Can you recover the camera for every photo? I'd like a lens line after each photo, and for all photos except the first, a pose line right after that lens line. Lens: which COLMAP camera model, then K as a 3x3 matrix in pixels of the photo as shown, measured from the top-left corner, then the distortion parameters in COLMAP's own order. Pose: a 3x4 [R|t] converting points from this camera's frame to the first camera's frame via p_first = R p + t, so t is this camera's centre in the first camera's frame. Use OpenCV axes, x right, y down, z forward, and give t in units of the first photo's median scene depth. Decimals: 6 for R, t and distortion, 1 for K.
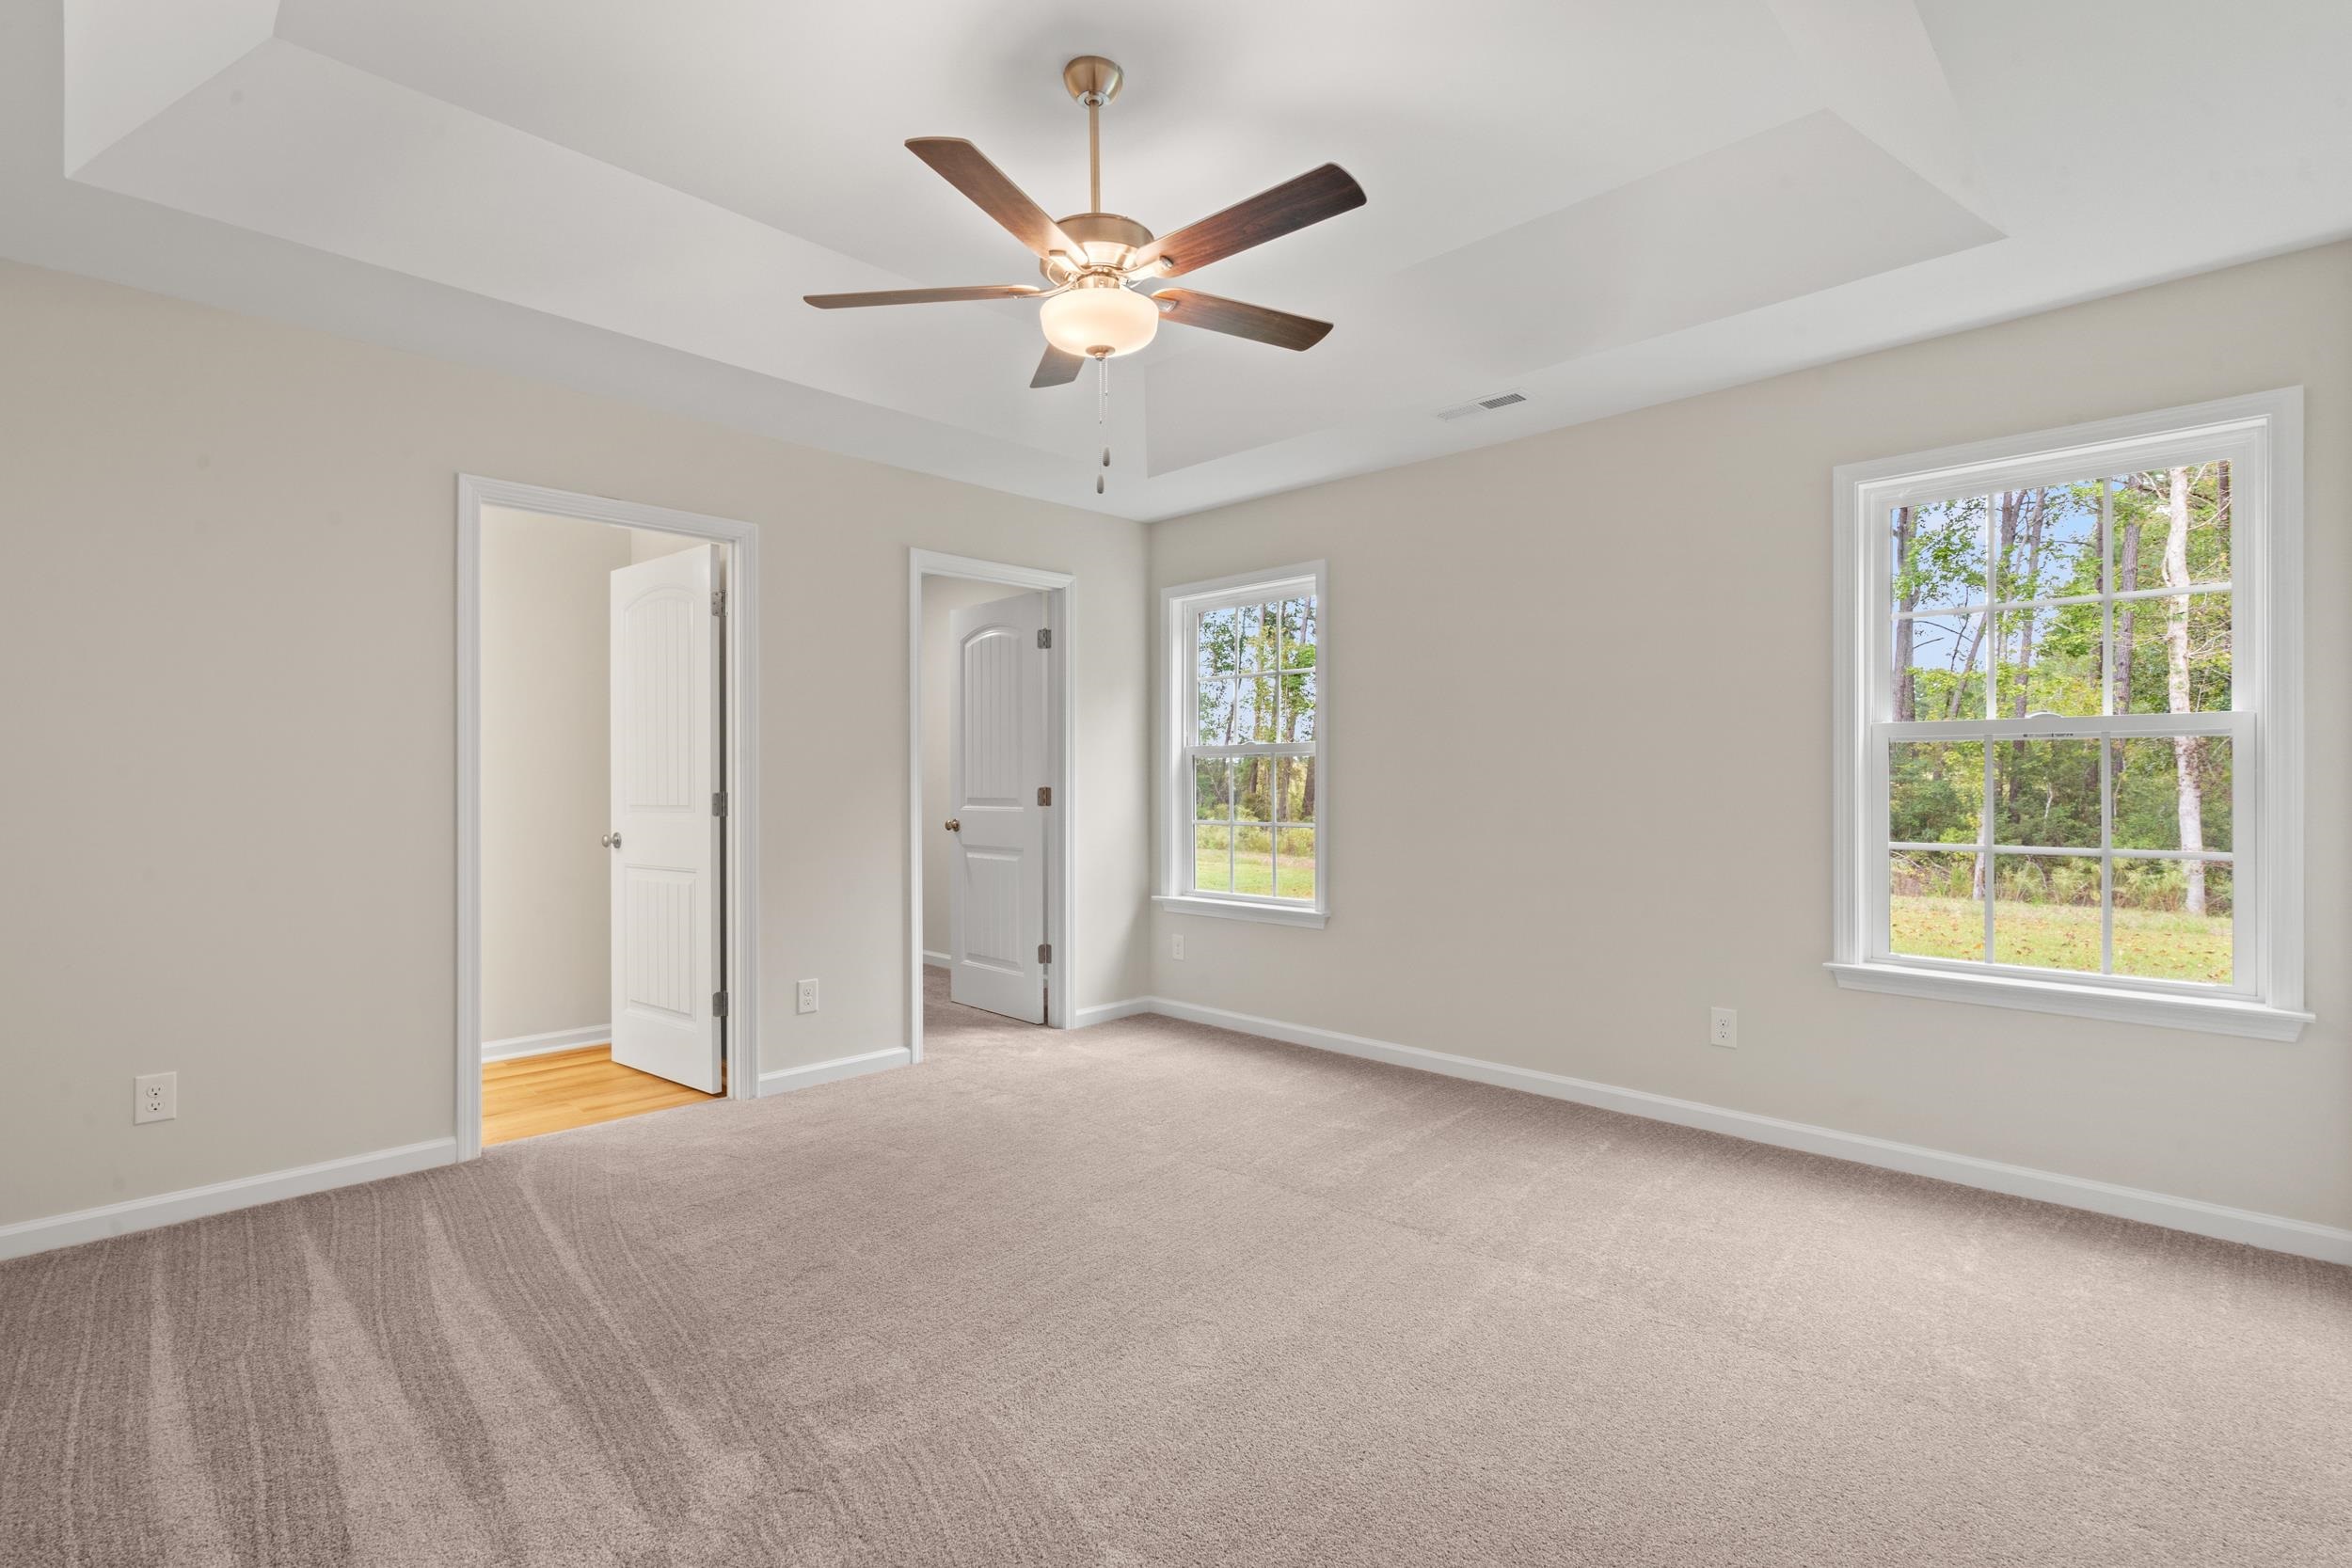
lens RADIAL K [[1071.2, 0, 1176.0], [0, 1071.2, 784.0], [0, 0, 1]] dist [-0.001010, 0.000210]
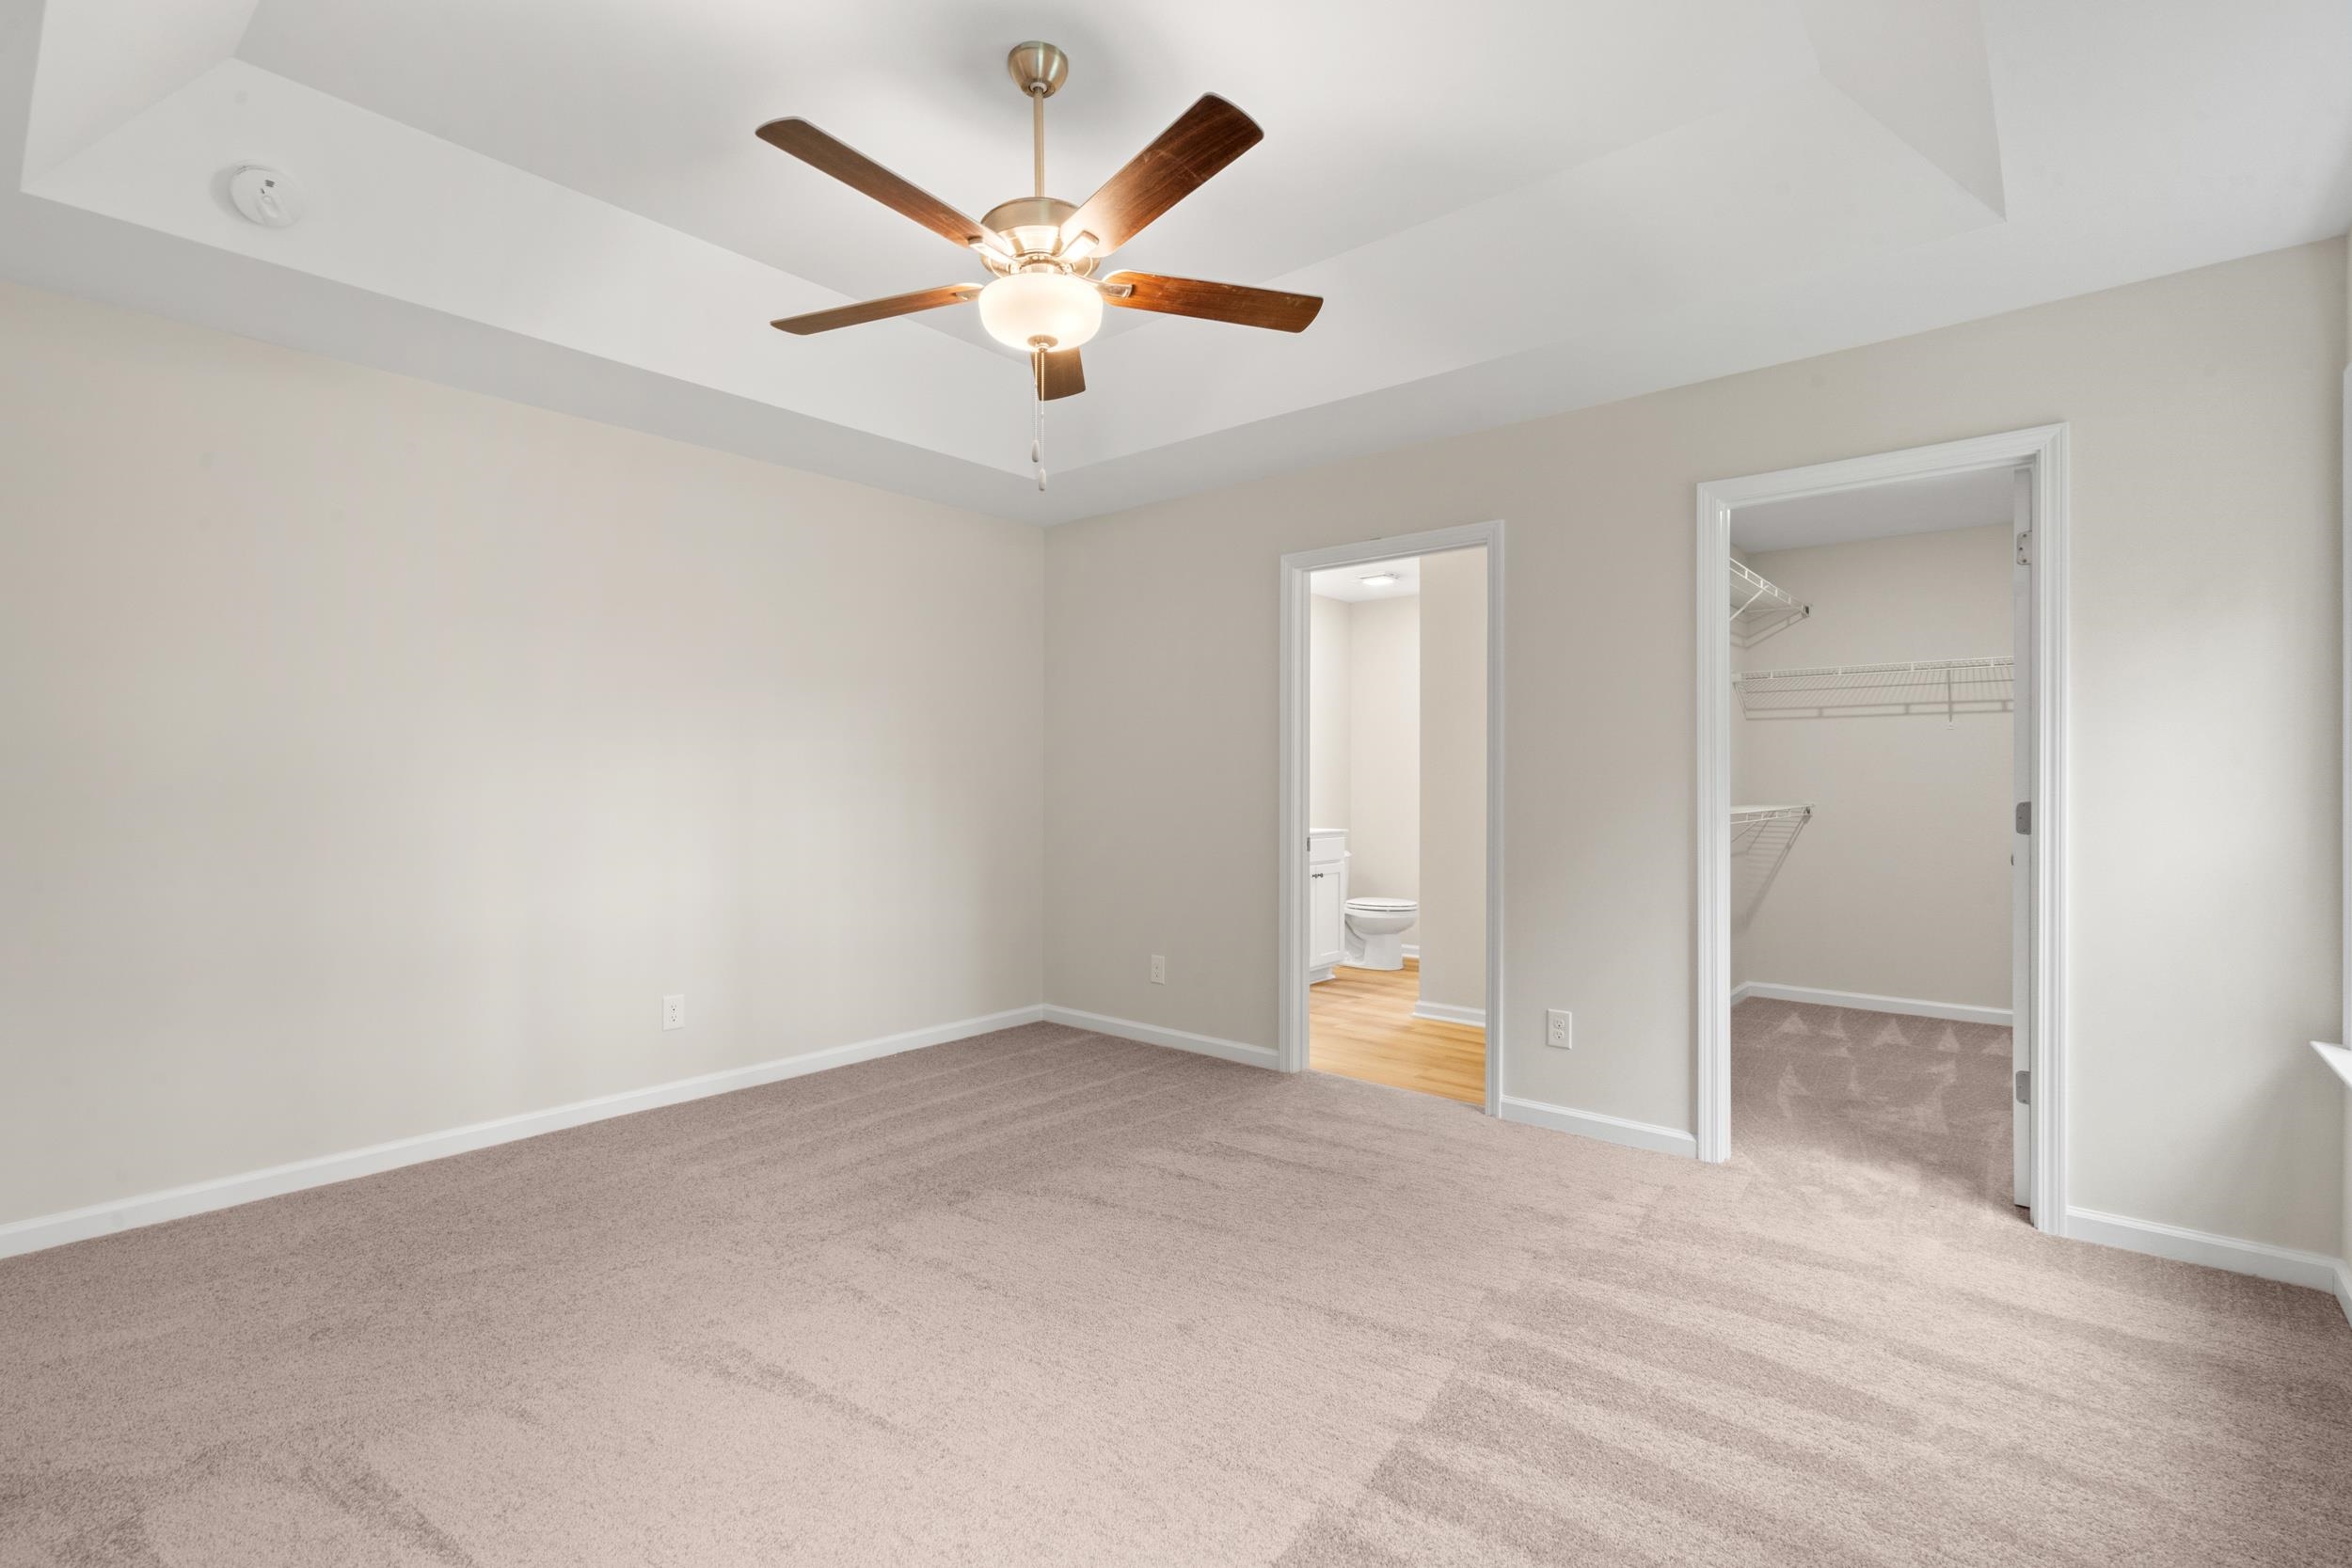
lens RADIAL K [[1071.2, 0, 1176.0], [0, 1071.2, 784.0], [0, 0, 1]] dist [-0.001010, 0.000210]
pose [[0.069675, 0.004949, -0.997557, 0.677263], [-0.002013, 0.999986, 0.004820, -0.013431], [0.997568, 0.001672, 0.069684, 0.794679]]
